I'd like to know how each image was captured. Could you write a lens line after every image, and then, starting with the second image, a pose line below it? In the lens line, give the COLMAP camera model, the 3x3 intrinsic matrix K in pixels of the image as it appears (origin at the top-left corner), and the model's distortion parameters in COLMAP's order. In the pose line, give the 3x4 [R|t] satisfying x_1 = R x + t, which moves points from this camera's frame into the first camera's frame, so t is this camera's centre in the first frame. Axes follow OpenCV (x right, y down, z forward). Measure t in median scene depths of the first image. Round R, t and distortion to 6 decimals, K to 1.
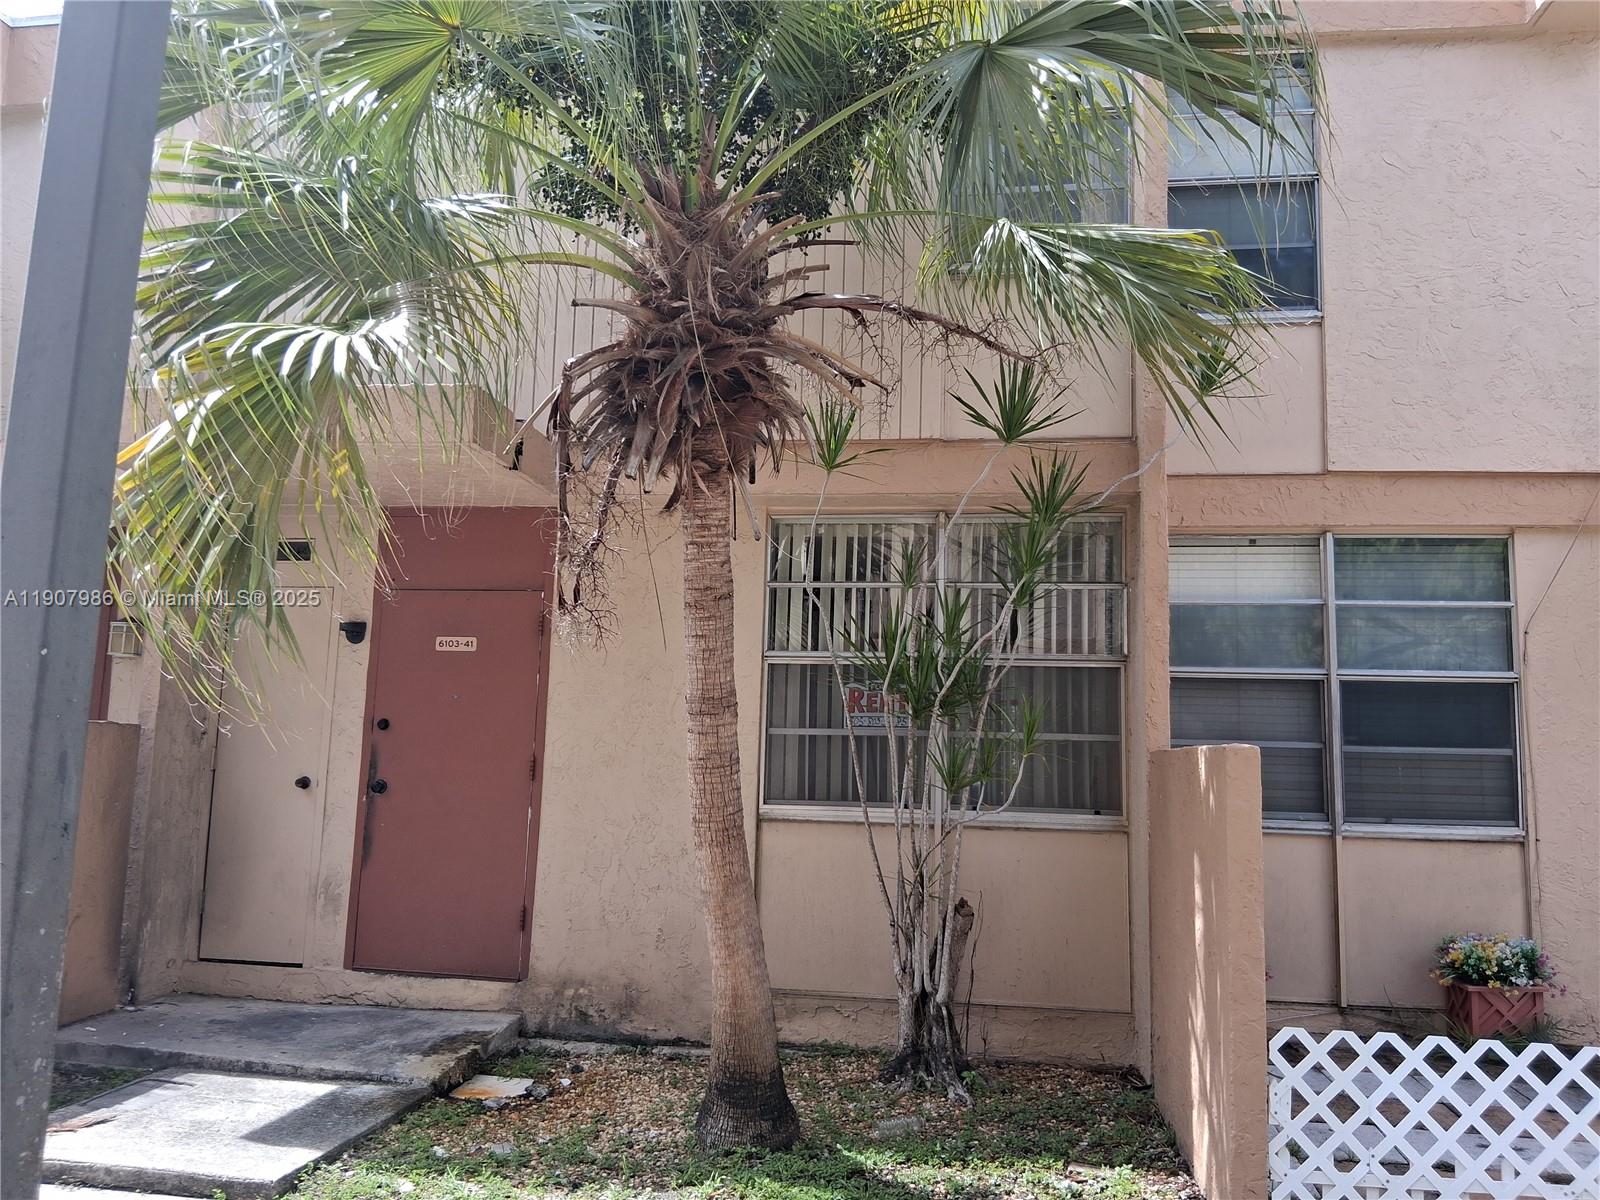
lens RADIAL K [[1212.1, 0, 812.1], [0, 1212.1, 595.6], [0, 0, 1]] dist [0.117962, -0.203751]
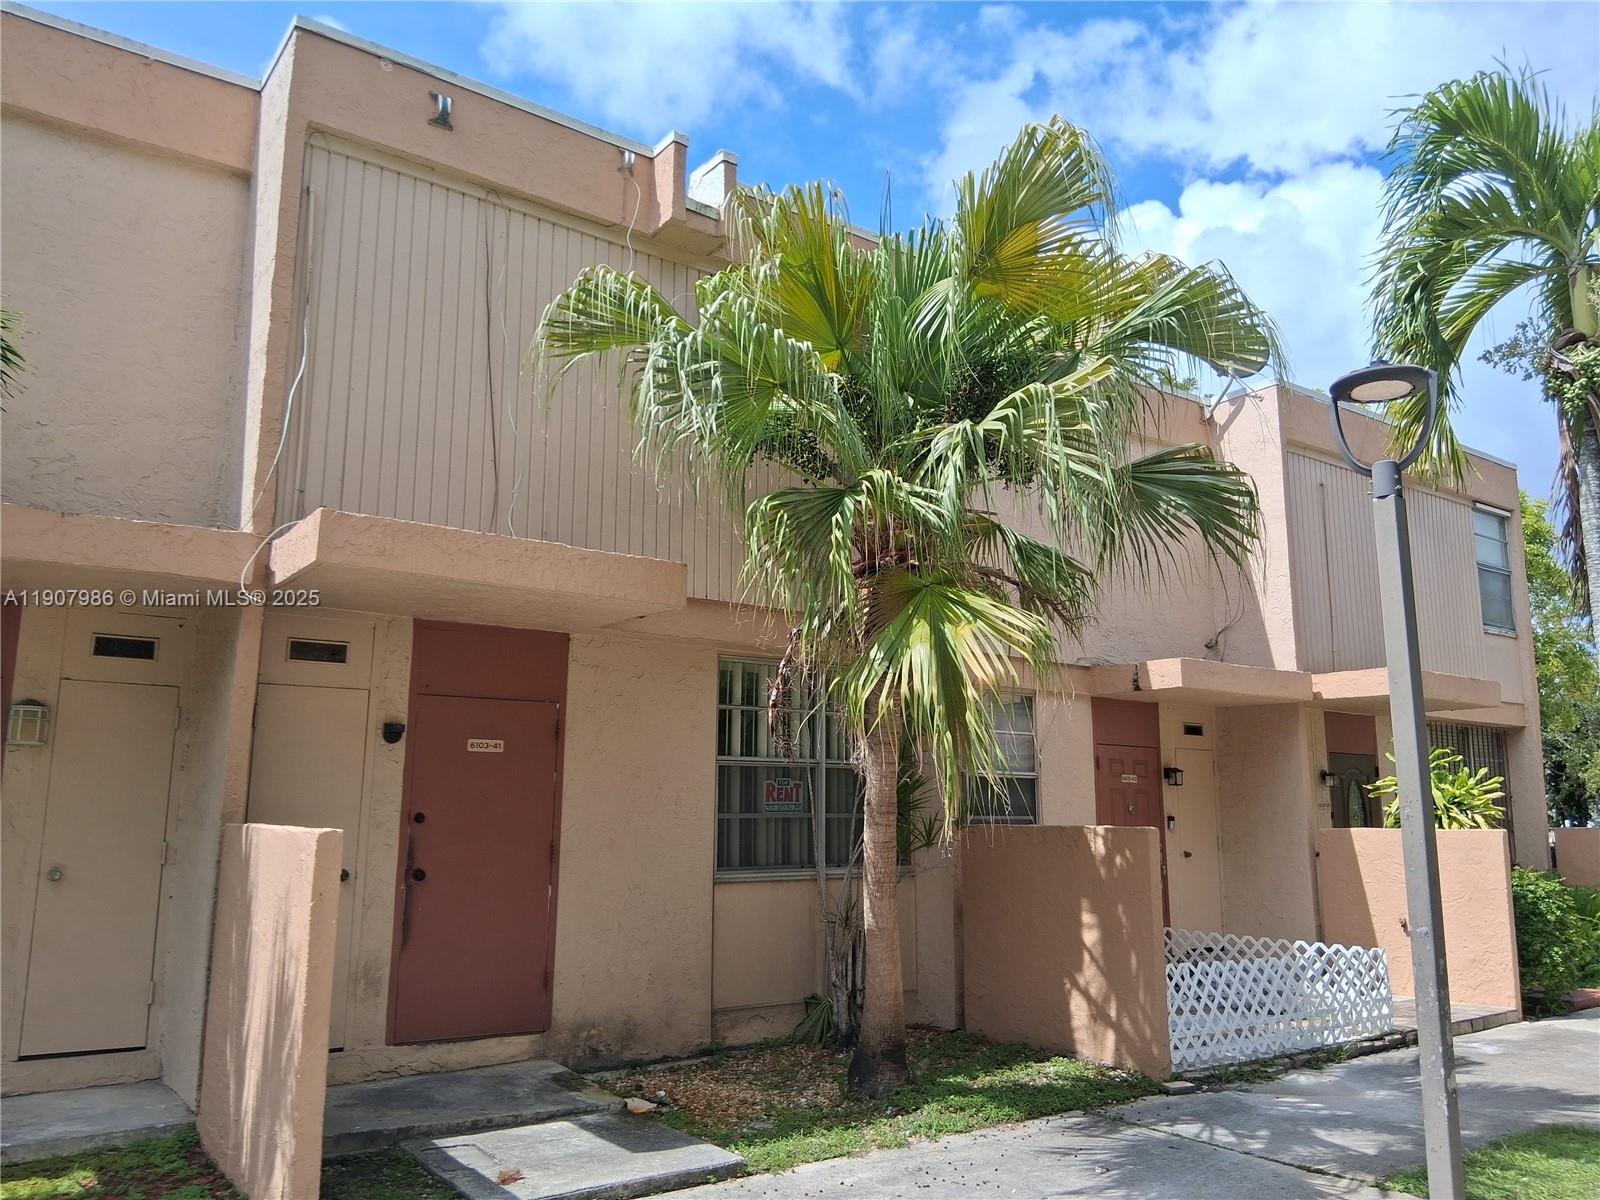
lens RADIAL K [[1212.1, 0, 812.1], [0, 1212.1, 595.6], [0, 0, 1]] dist [0.117962, -0.203751]
pose [[0.713275, 0.101615, 0.693479, -0.959768], [-0.077615, 0.994801, -0.065936, -0.053216], [-0.696574, -0.006794, 0.717453, -0.043169]]
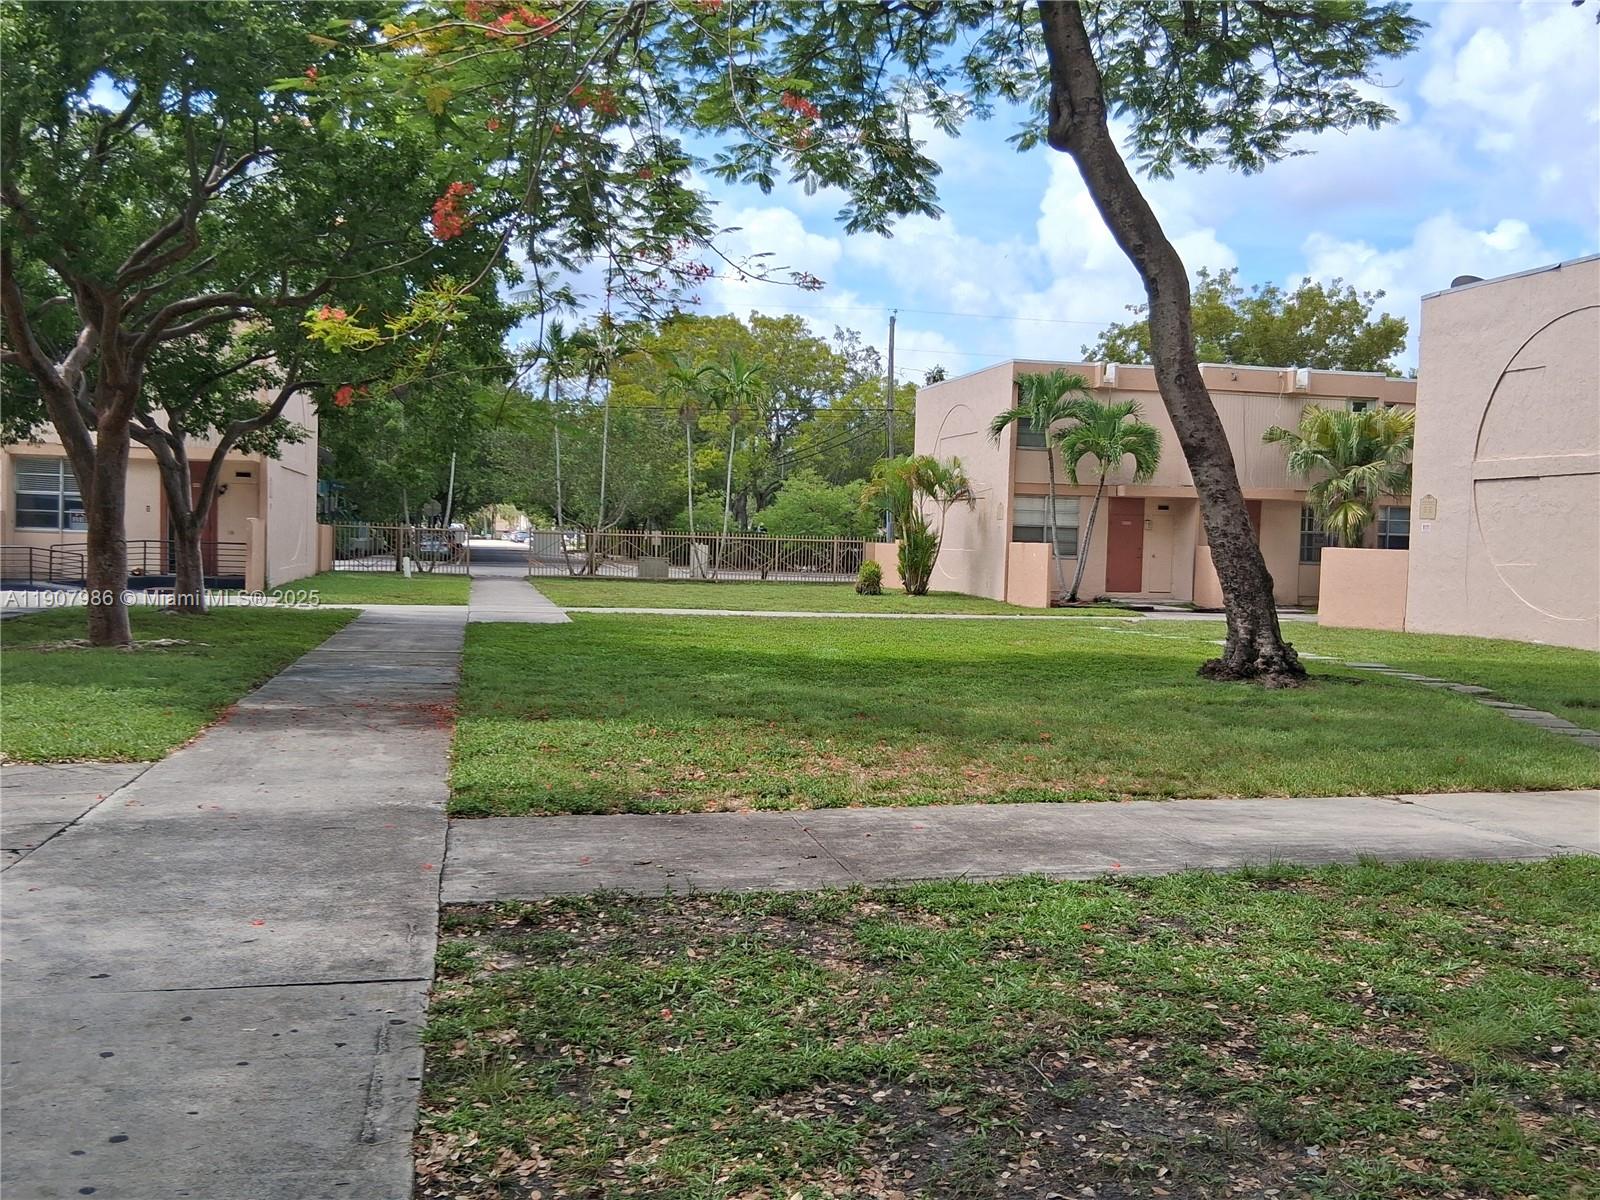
lens RADIAL K [[1394.7, 0, 800.0], [0, 1394.7, 600.0], [0, 0, 1]] dist [0.131771, -0.234326]
pose [[0.934931, -0.018767, 0.354334, -4.243455], [-0.046169, 0.983677, 0.173920, -0.623478], [-0.351814, -0.178962, 0.918803, -3.868471]]
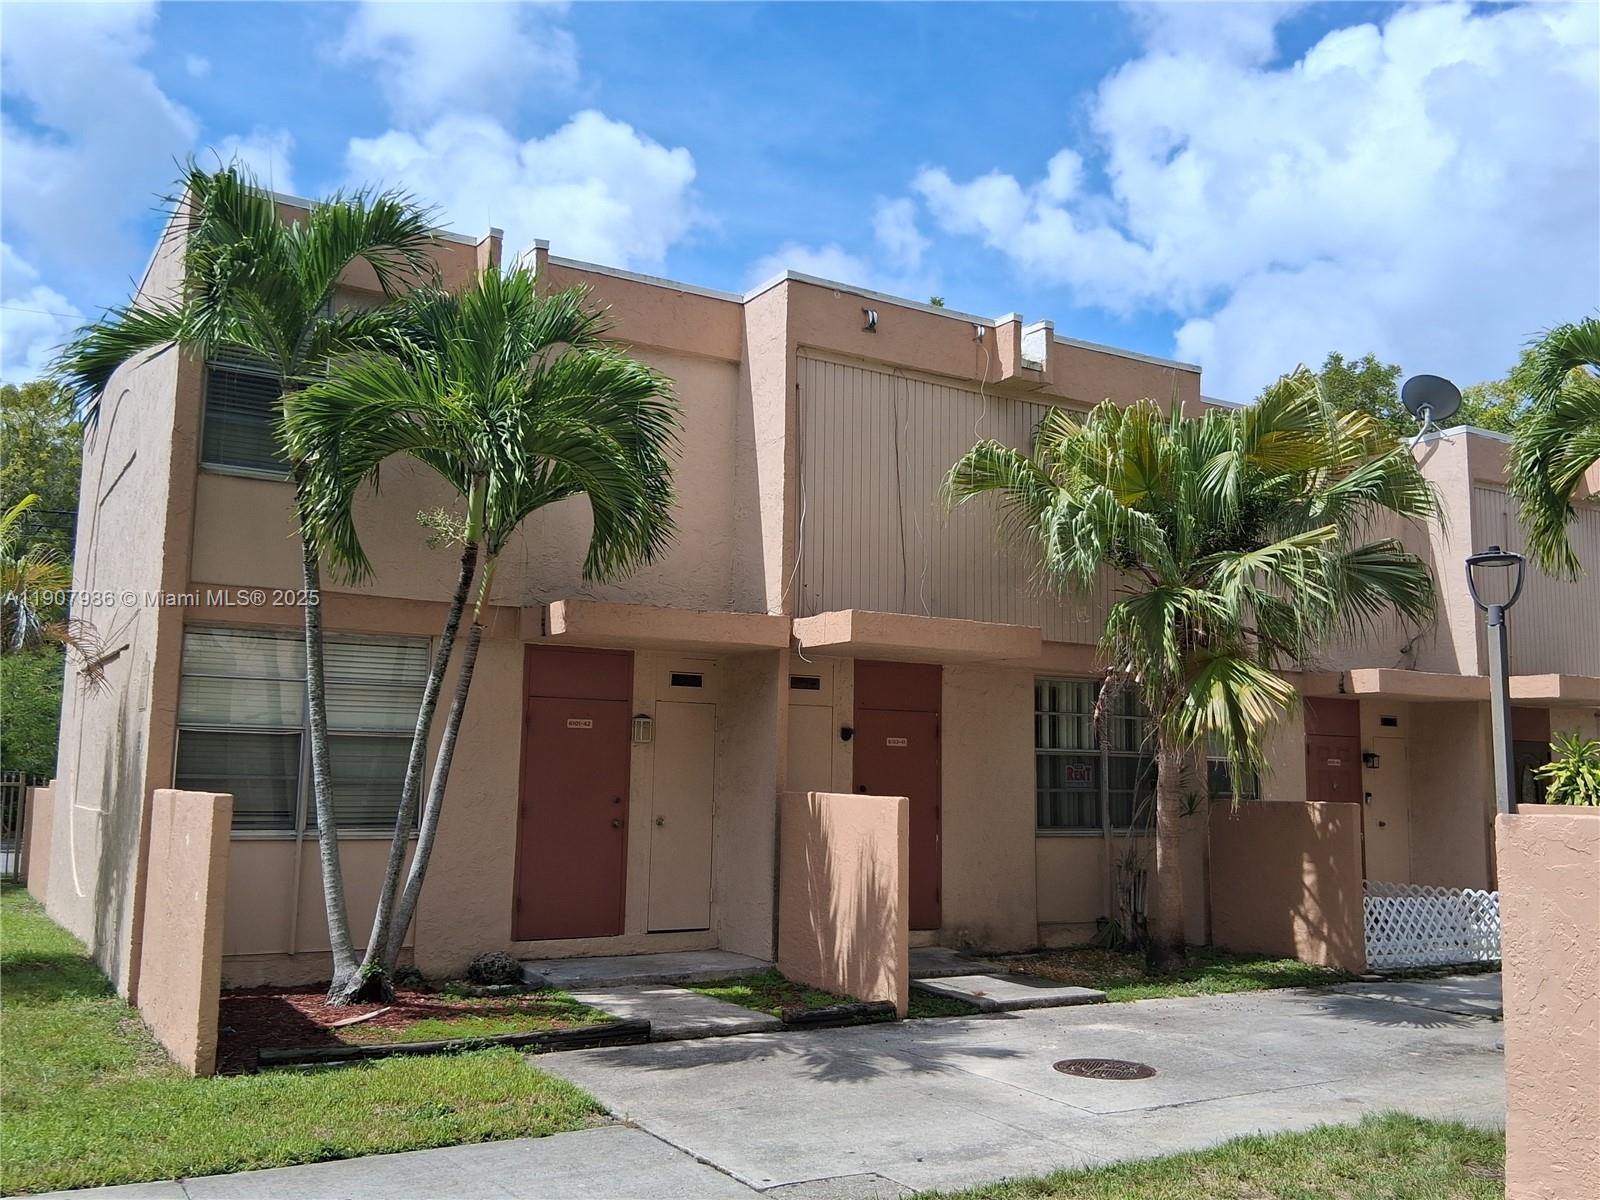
lens RADIAL K [[1430.4, 0, 805.3], [0, 1430.4, 591.9], [0, 0, 1]] dist [0.127357, -0.258714]
pose [[0.770854, 0.066862, 0.633493, -1.842081], [-0.079799, 0.996778, -0.008103, -0.158893], [-0.631994, -0.044306, 0.773706, -0.528303]]
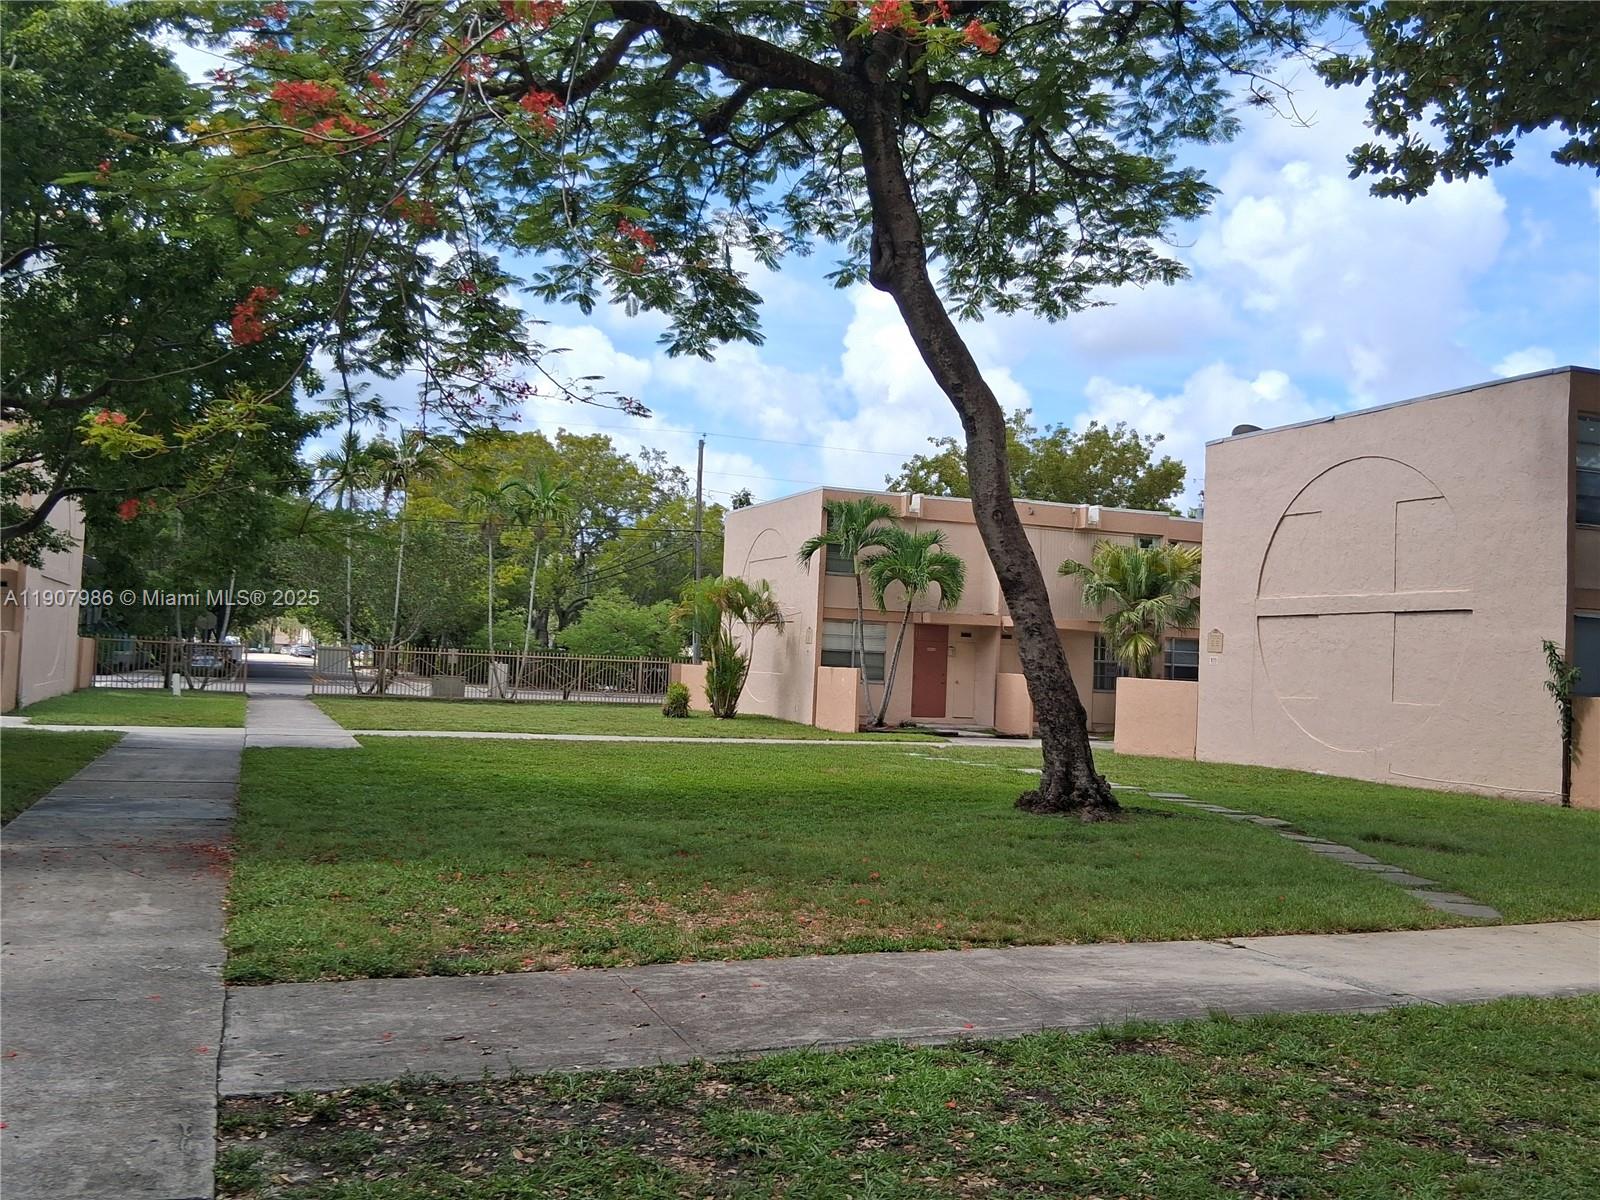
lens RADIAL K [[1394.7, 0, 800.0], [0, 1394.7, 600.0], [0, 0, 1]] dist [0.131771, -0.234326]
pose [[0.875312, 0.029482, 0.482659, -4.249055], [-0.078065, 0.993662, 0.080876, -0.628162], [-0.477215, -0.108470, 0.872066, -3.794404]]
